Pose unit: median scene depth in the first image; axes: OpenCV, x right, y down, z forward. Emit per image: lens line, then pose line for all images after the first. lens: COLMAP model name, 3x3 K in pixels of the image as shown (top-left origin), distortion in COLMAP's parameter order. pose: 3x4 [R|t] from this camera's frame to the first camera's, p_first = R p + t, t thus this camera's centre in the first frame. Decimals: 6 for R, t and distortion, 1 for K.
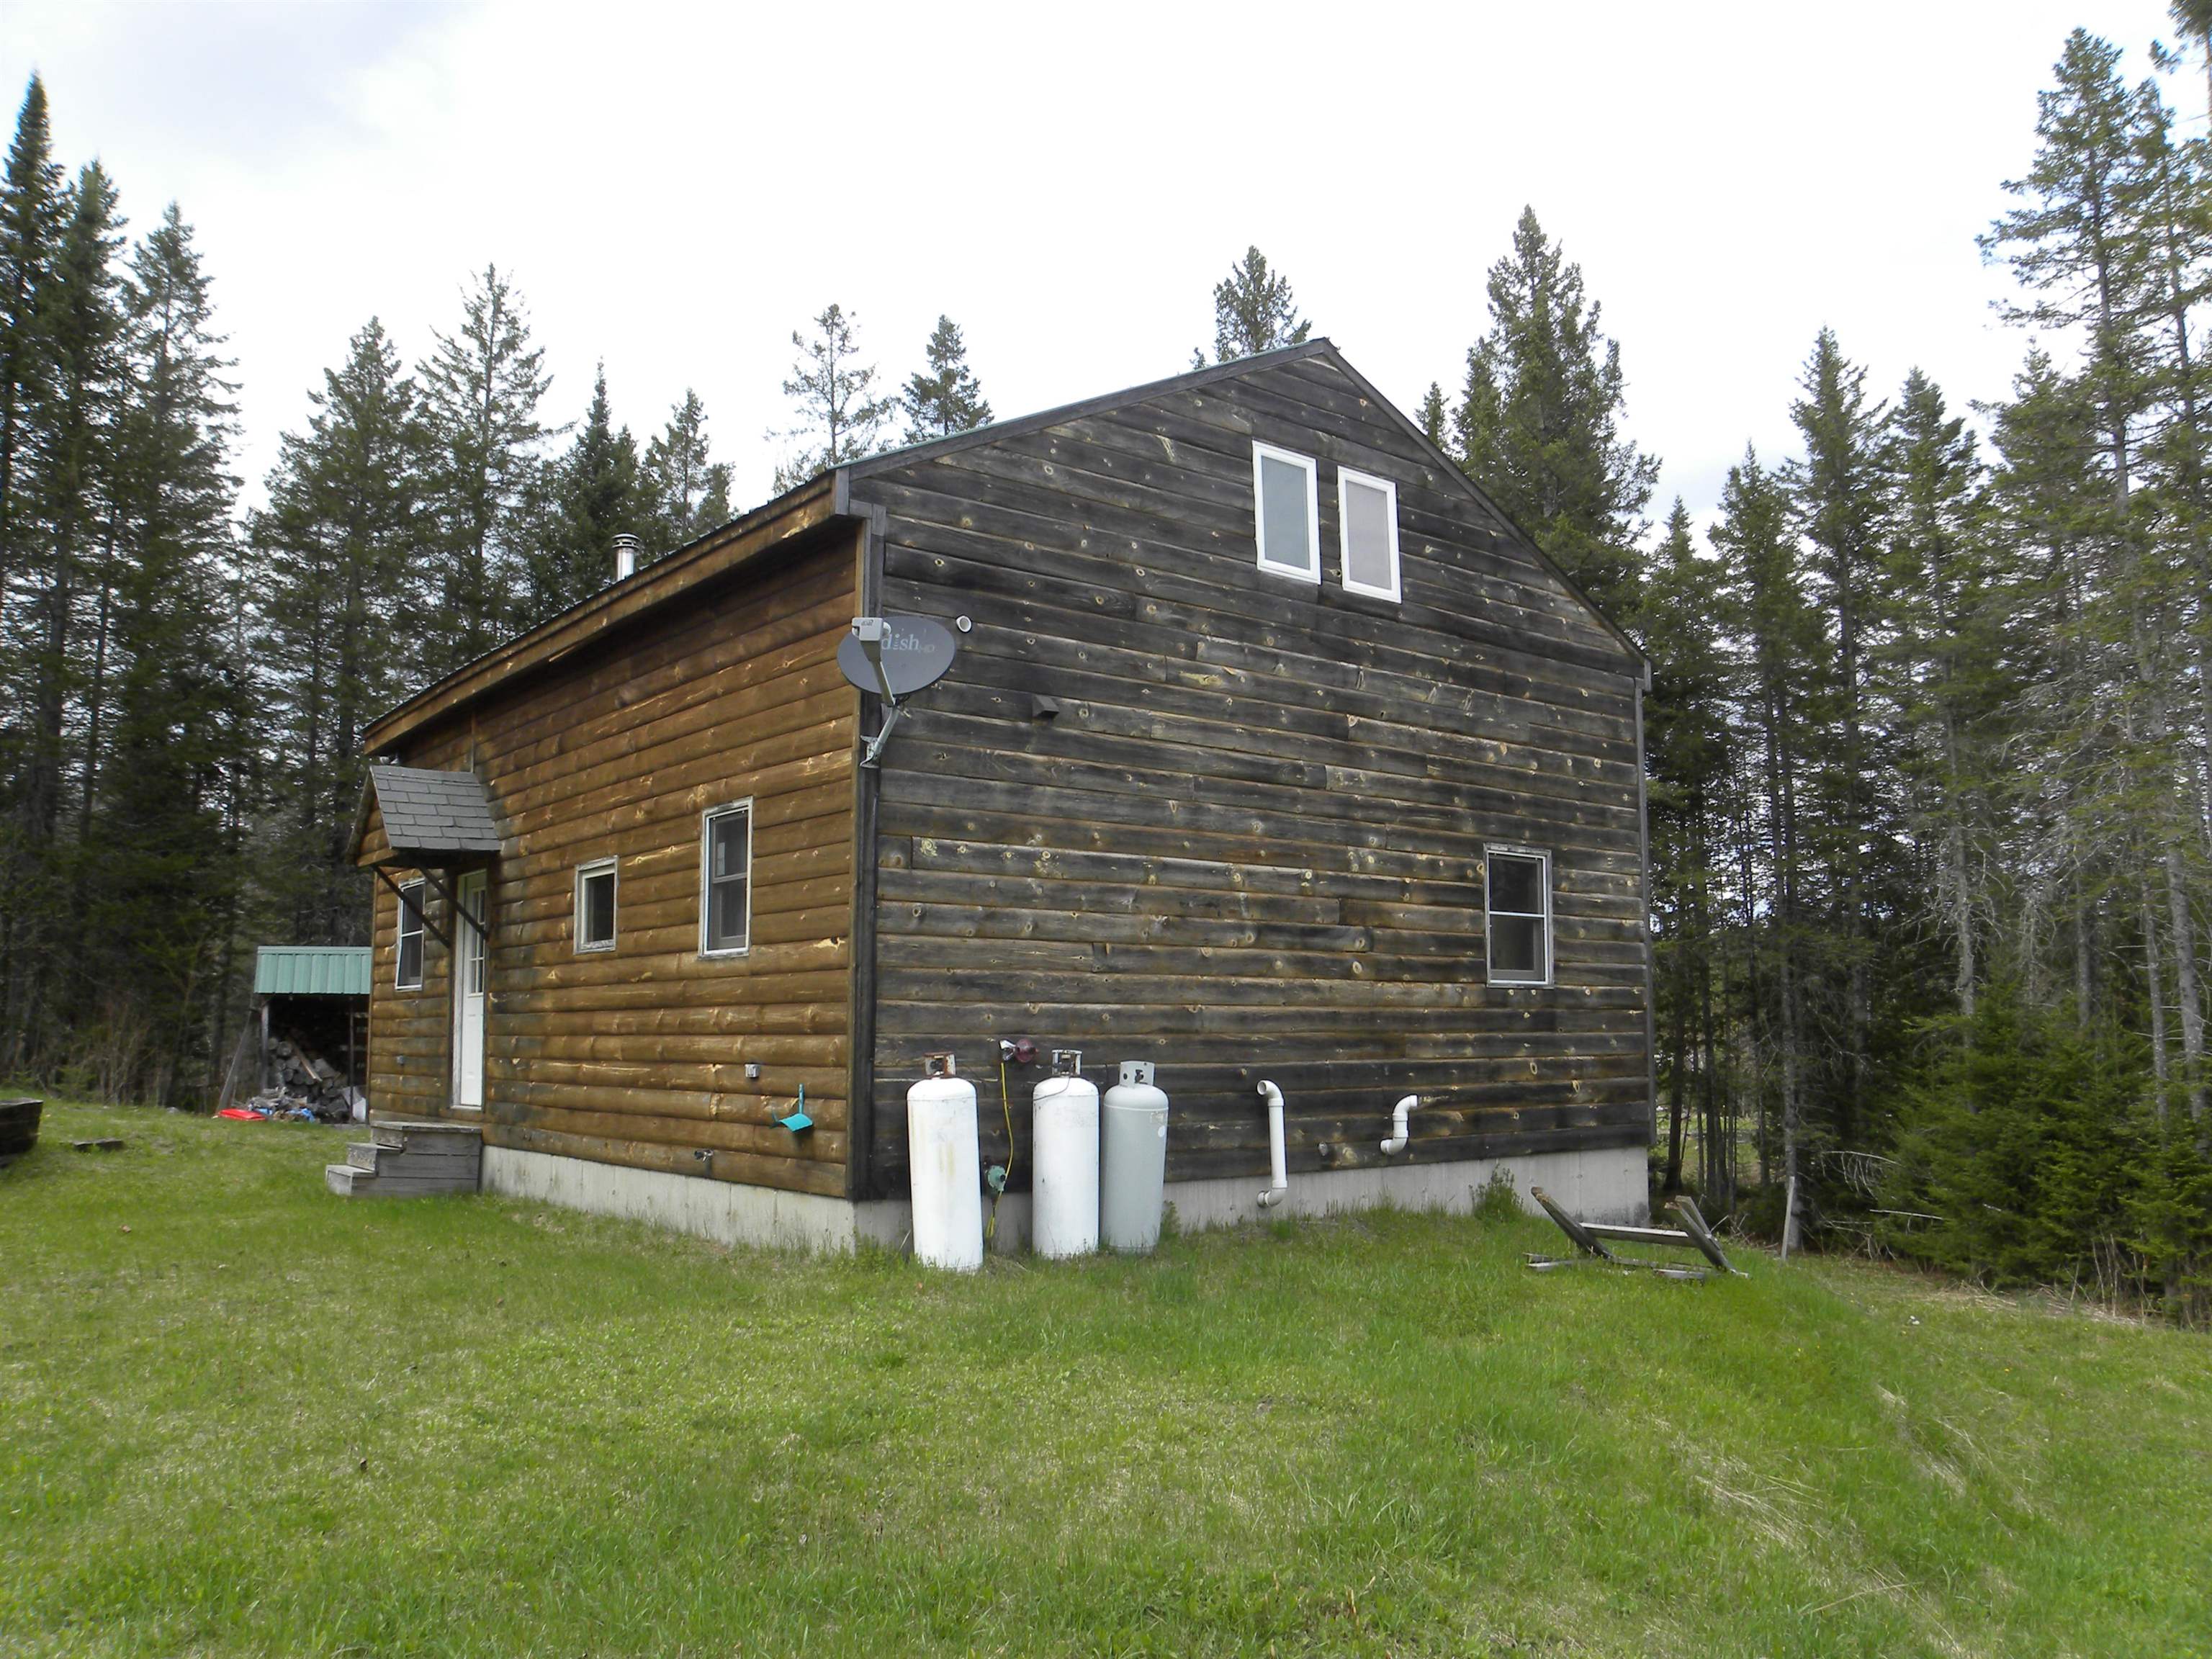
lens RADIAL K [[1715.3, 0, 1106.0], [0, 1715.3, 829.5], [0, 0, 1]] dist [-0.147784, 0.093878]
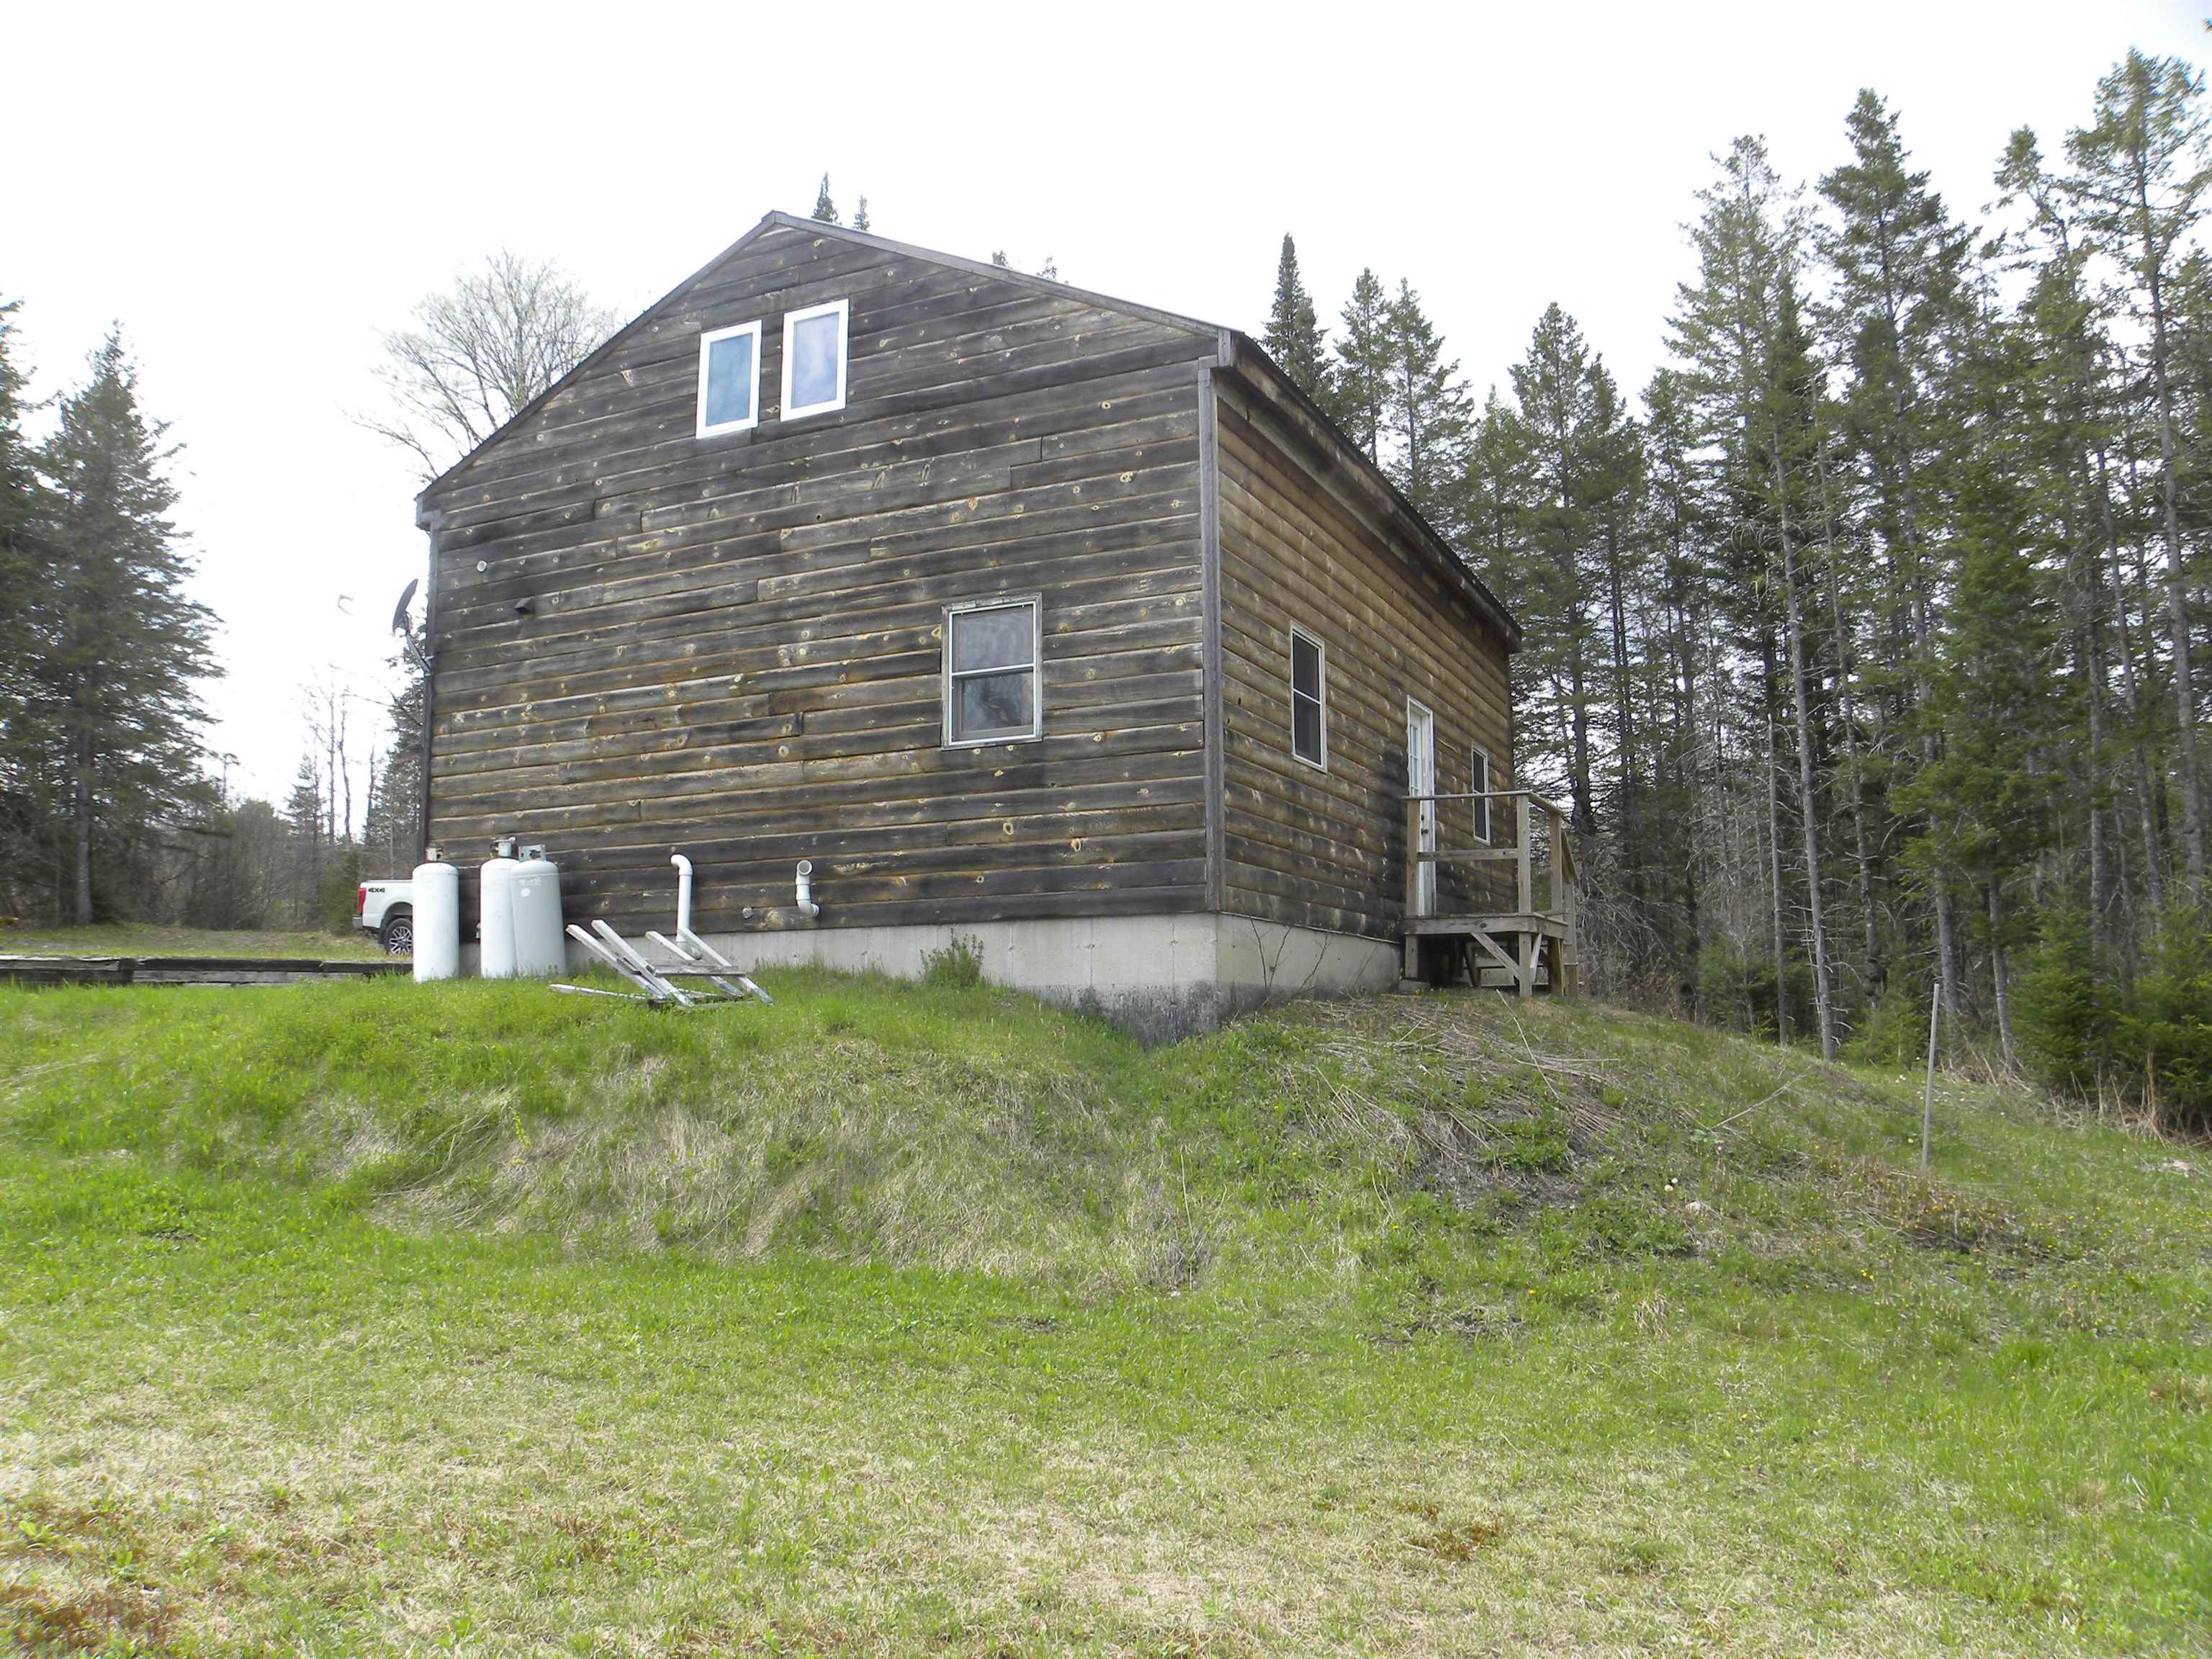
lens RADIAL K [[1715.3, 0, 1106.0], [0, 1715.3, 829.5], [0, 0, 1]] dist [-0.147784, 0.093878]
pose [[0.443355, -0.113551, -0.889125, 1.235805], [0.120514, 0.990488, -0.066402, 0.233168], [0.888207, -0.077712, 0.452823, 0.687686]]
